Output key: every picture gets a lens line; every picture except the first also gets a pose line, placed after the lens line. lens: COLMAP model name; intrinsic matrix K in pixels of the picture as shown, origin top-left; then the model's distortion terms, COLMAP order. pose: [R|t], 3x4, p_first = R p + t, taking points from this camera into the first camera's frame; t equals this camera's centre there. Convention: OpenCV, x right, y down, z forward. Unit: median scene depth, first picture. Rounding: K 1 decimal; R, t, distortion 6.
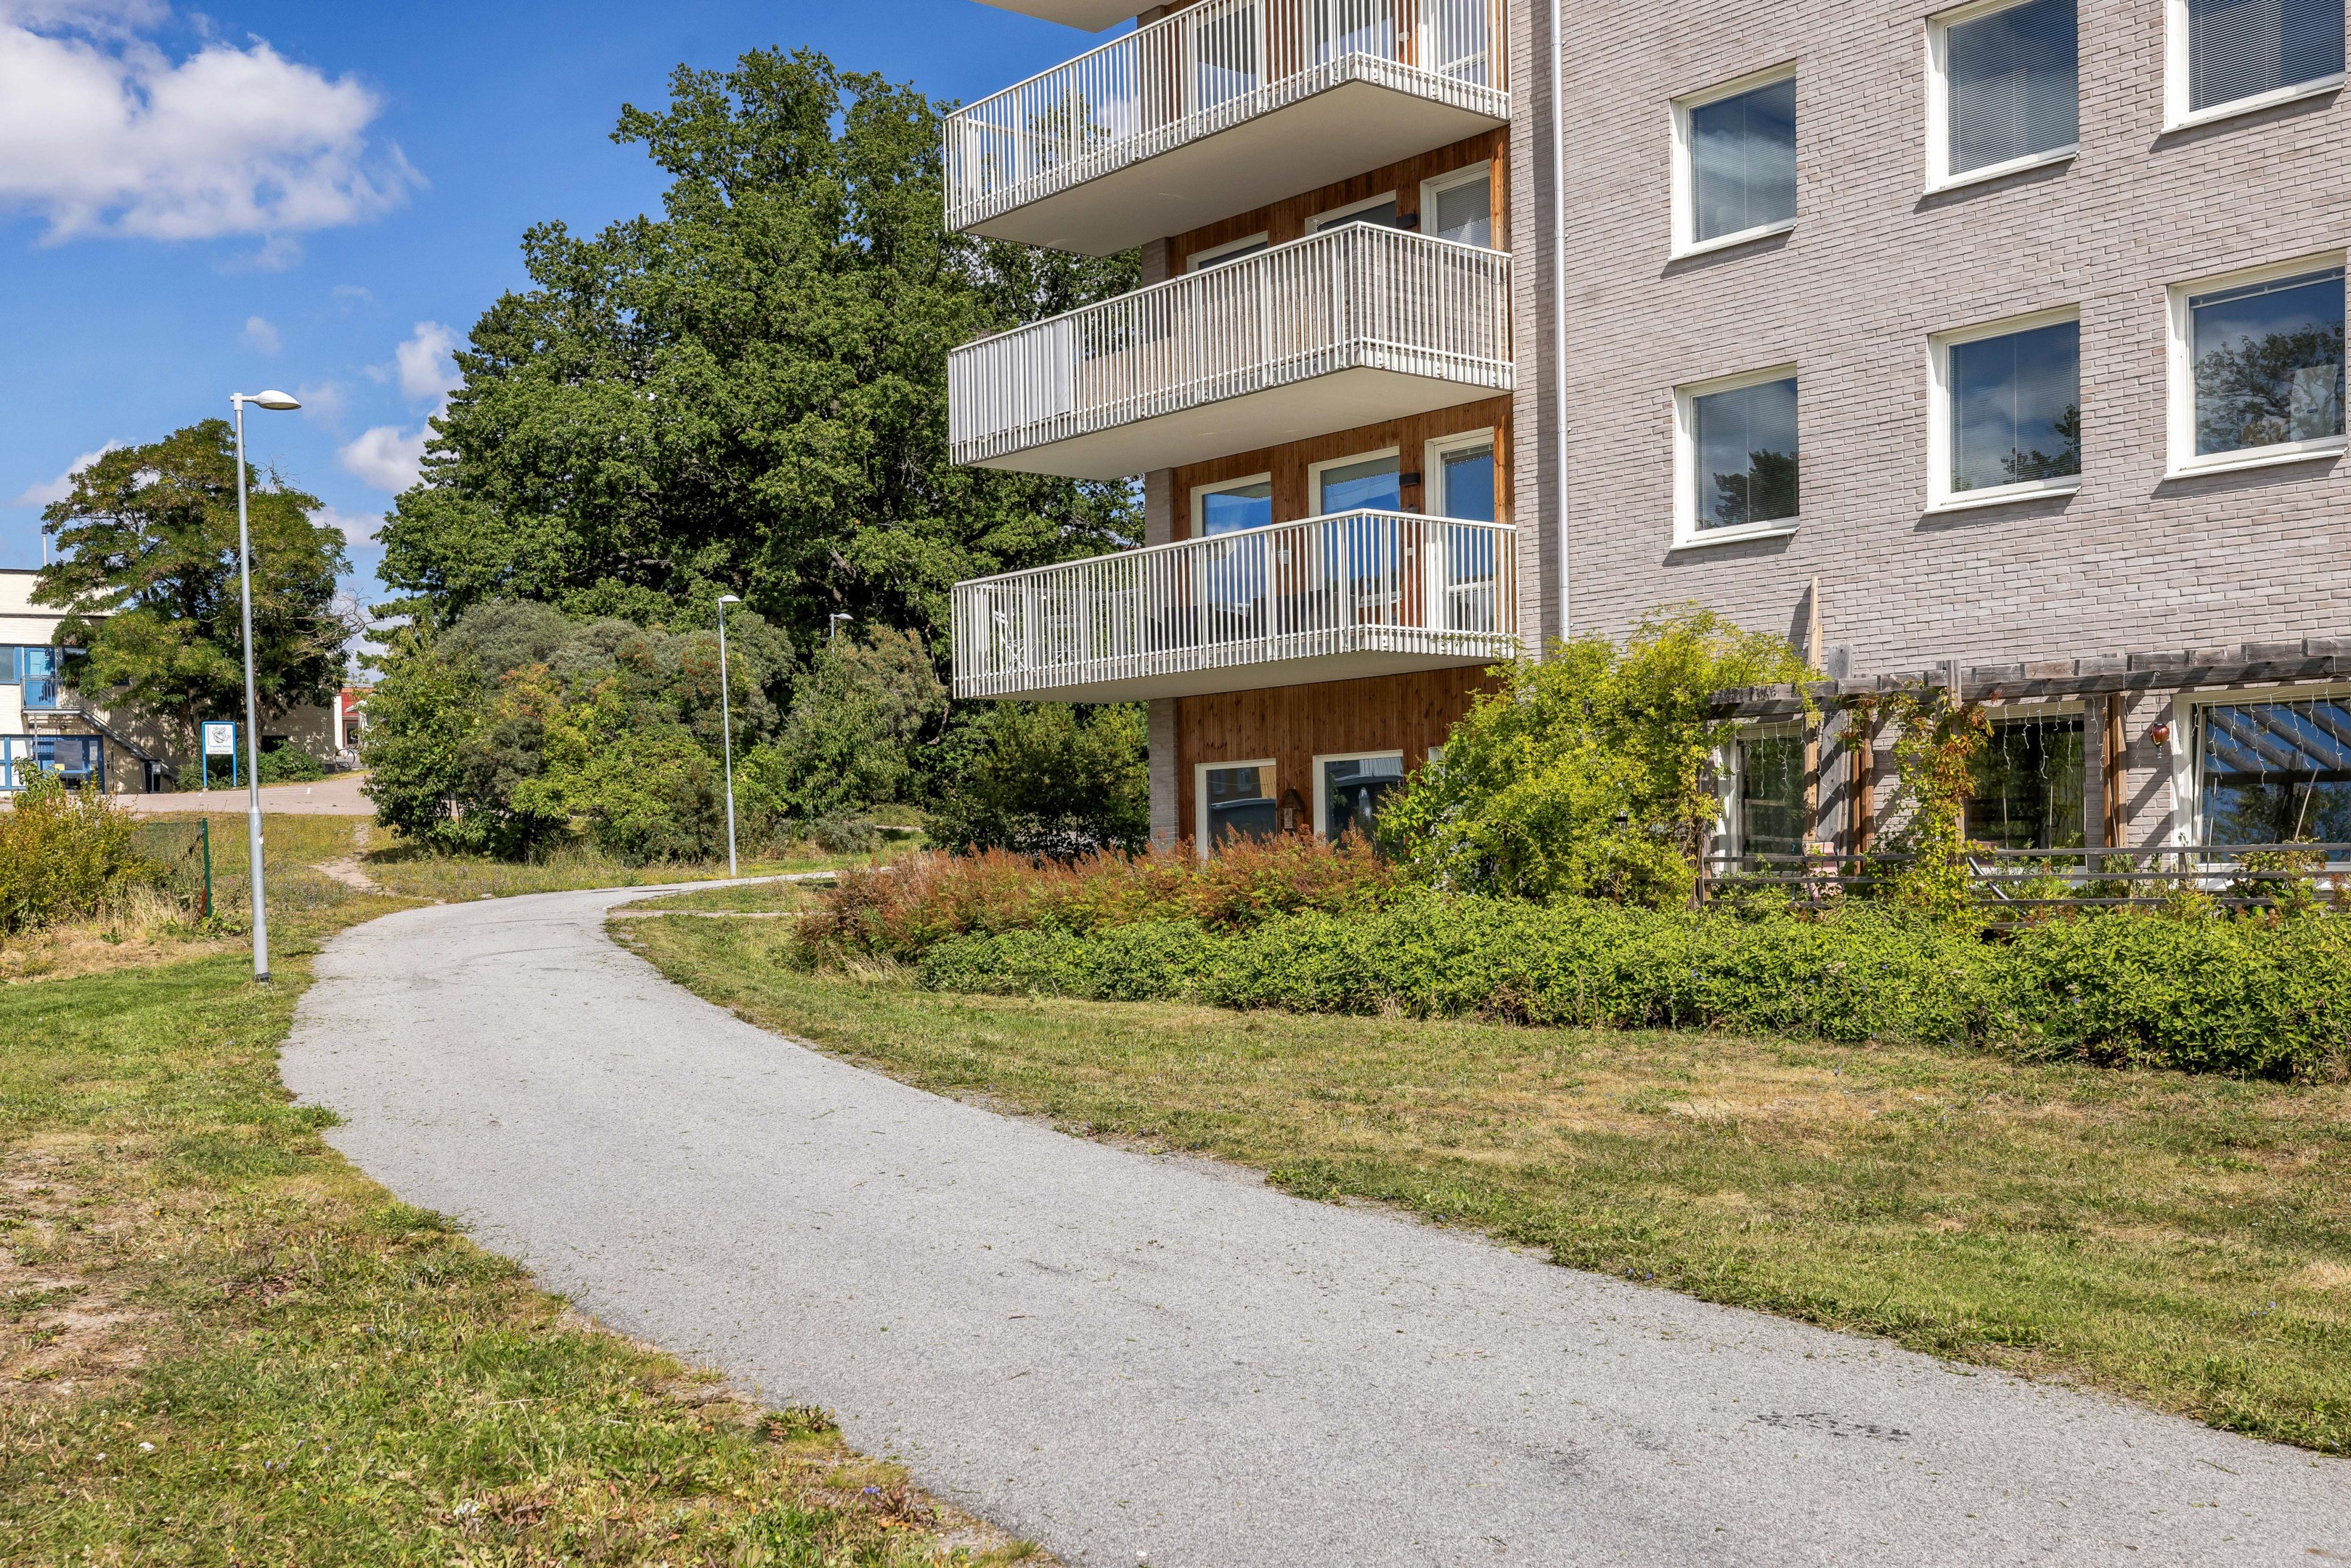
lens RADIAL K [[2402.9, 0, 1175.5], [0, 2402.9, 784.0], [0, 0, 1]] dist [-0.003760, -0.001164]
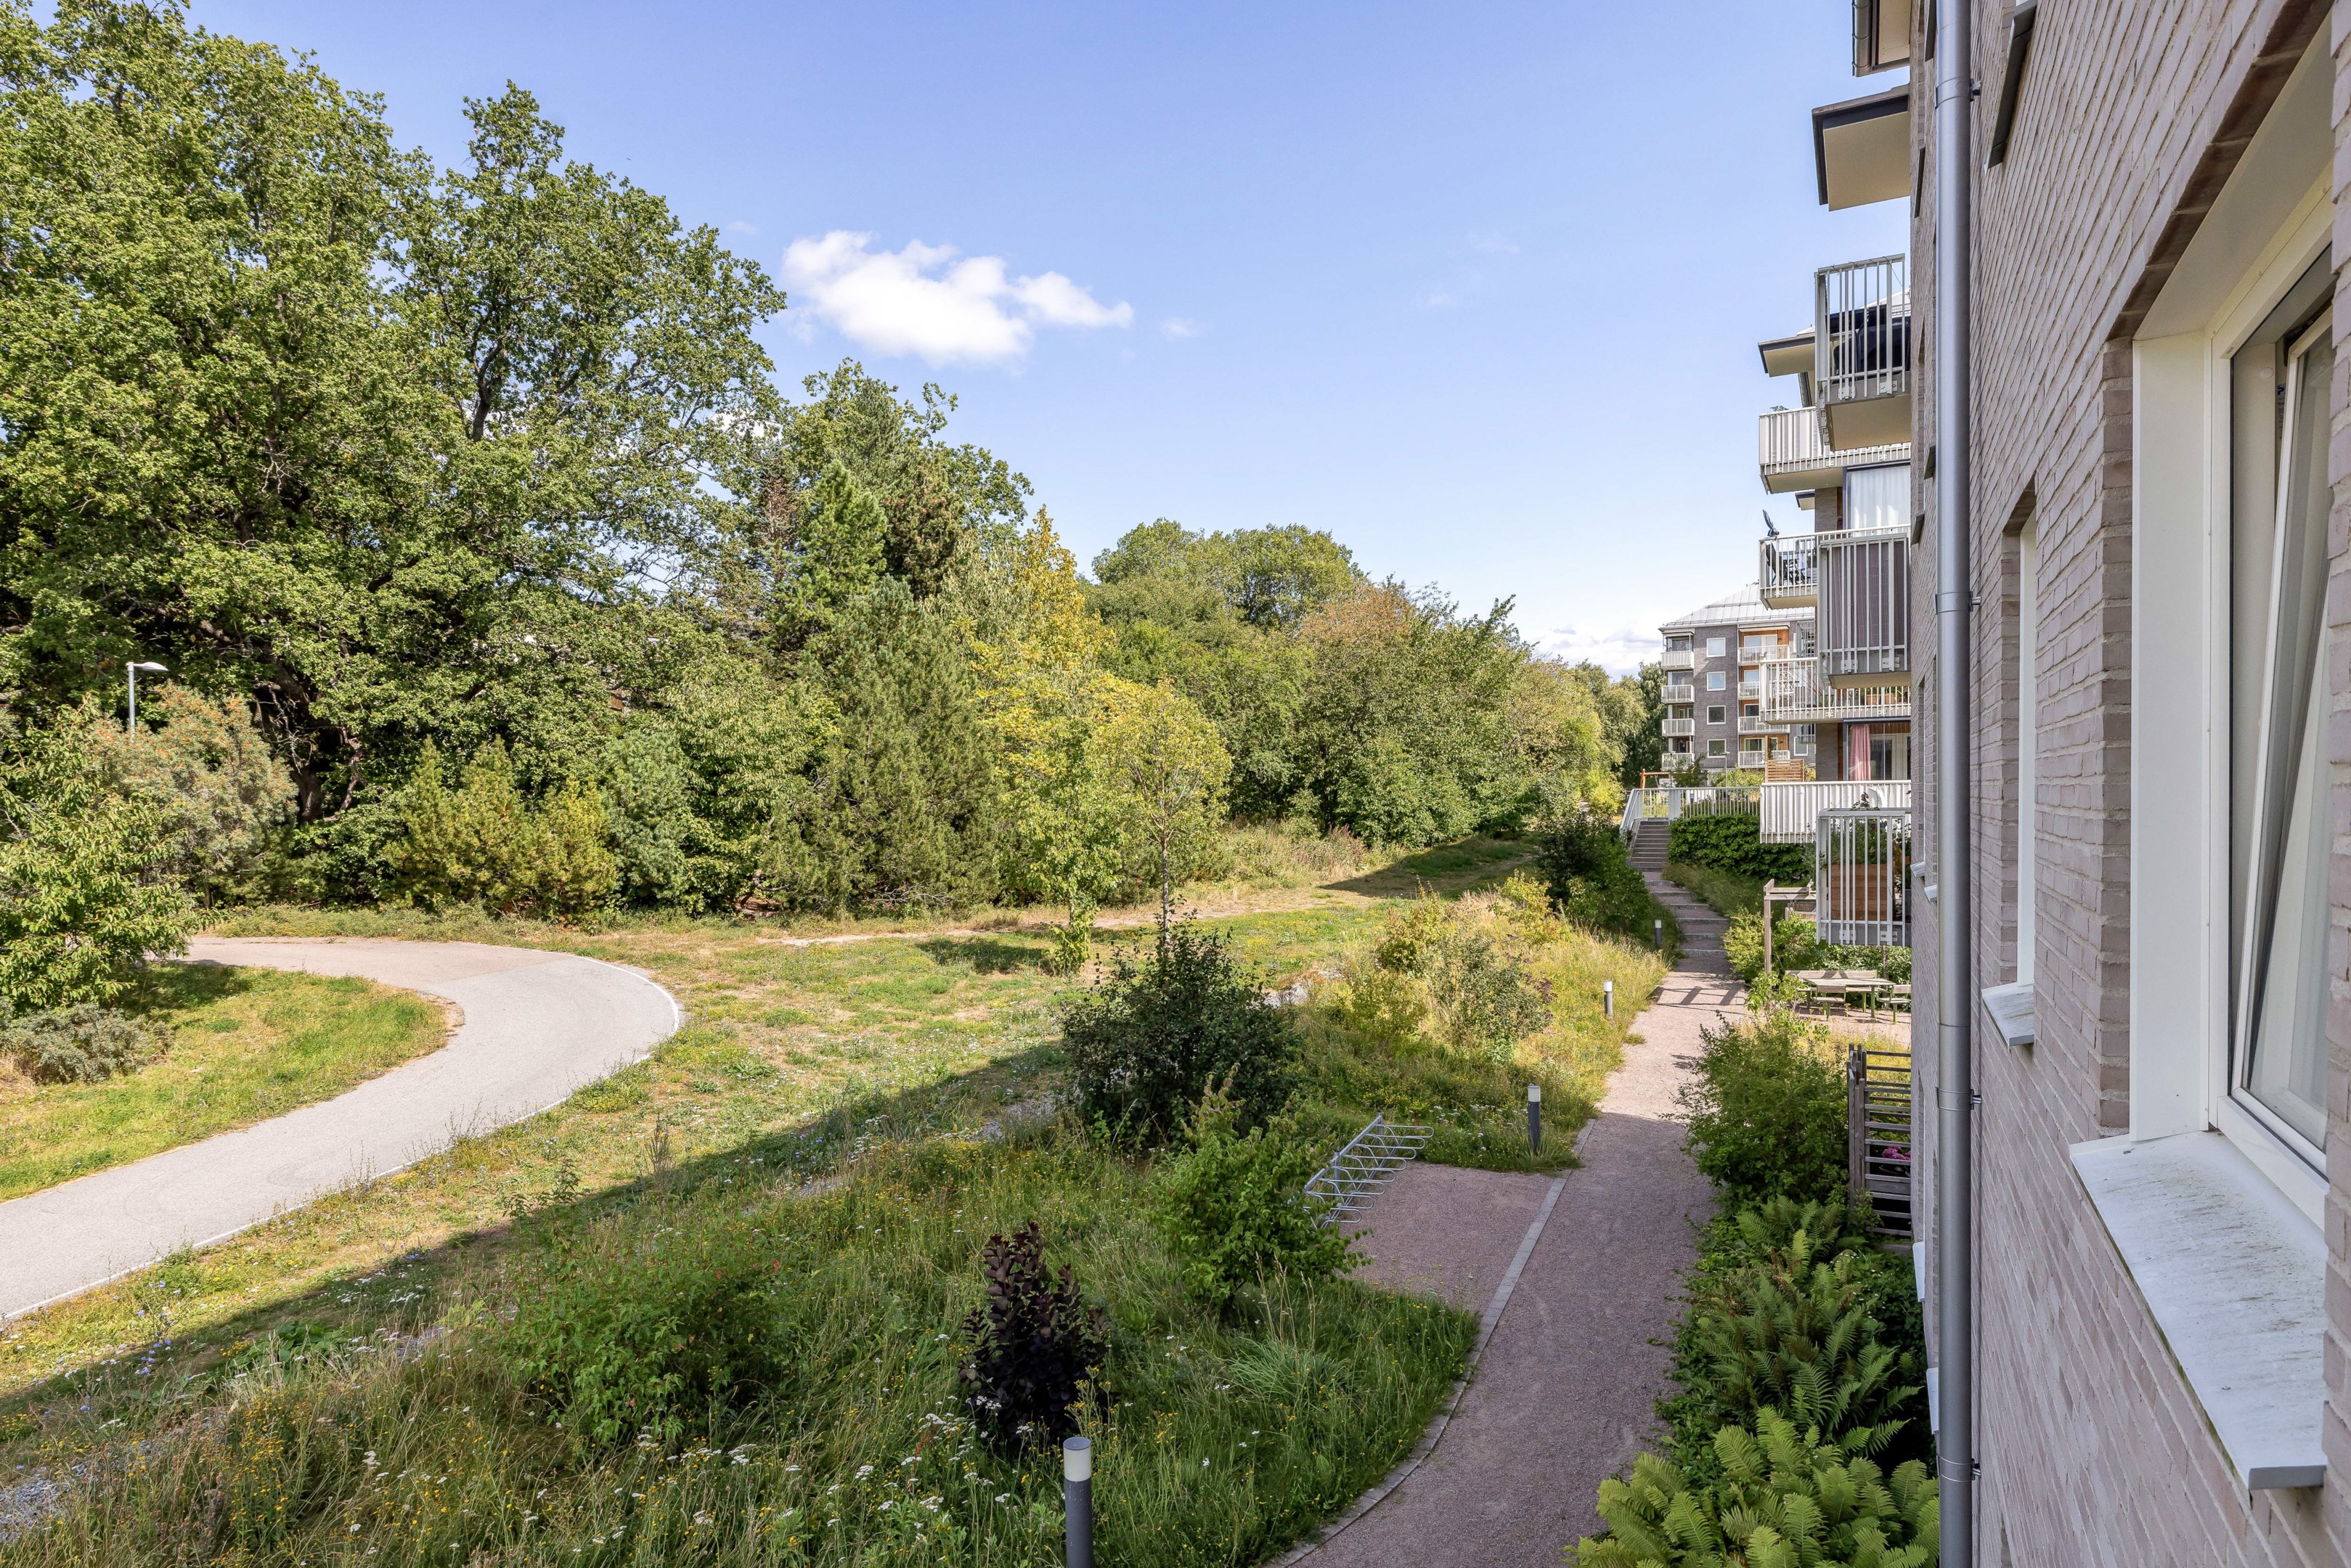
lens RADIAL K [[1339.2, 0, 1175.5], [0, 1339.2, 784.0], [0, 0, 1]] dist [-0.003227, -0.000345]
pose [[0.920285, 0.000789, 0.391247, -0.015287], [-0.008433, 0.999806, 0.017822, -0.043836], [-0.391157, -0.019701, 0.920113, 0.509738]]
